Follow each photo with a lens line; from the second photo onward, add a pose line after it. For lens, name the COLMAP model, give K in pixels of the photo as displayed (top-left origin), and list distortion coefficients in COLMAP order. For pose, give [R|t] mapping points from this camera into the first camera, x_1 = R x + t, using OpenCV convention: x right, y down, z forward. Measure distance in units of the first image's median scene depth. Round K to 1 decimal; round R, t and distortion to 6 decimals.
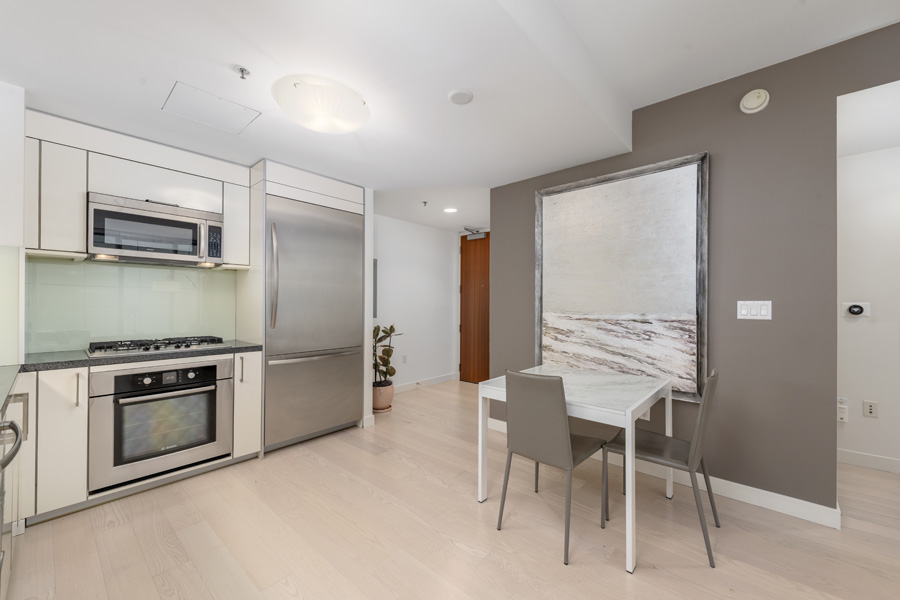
lens RADIAL K [[357.1, 0, 450.0], [0, 357.1, 300.0], [0, 0, 1]] dist [0.002326, 0.000029]
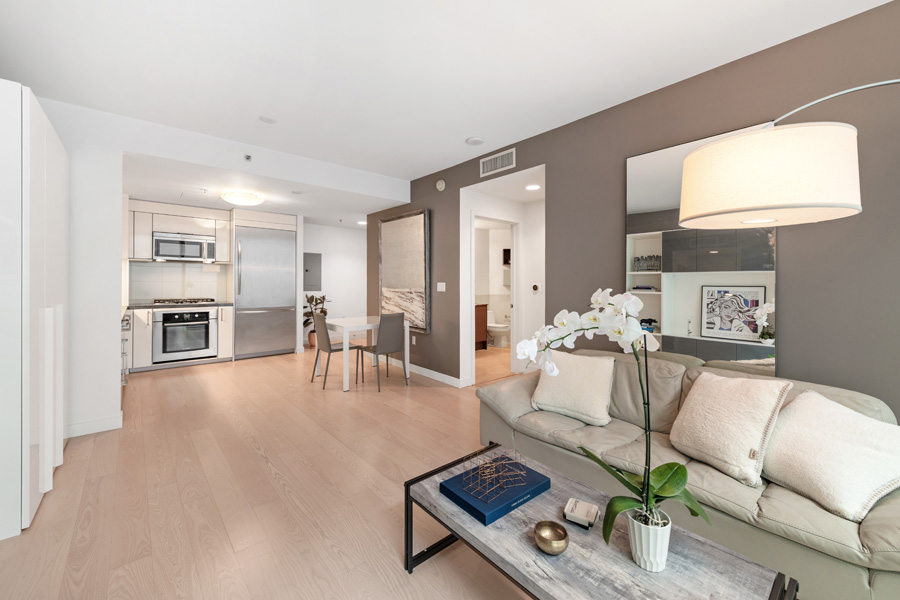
lens RADIAL K [[357.0, 0, 449.6], [0, 357.0, 279.8], [0, 0, 1]] dist [0.000748, -0.000006]
pose [[0.992245, 0.006147, -0.124149, 0.996153], [-0.005534, 0.999971, 0.005281, -0.020814], [0.124178, -0.004553, 0.992250, -0.887108]]
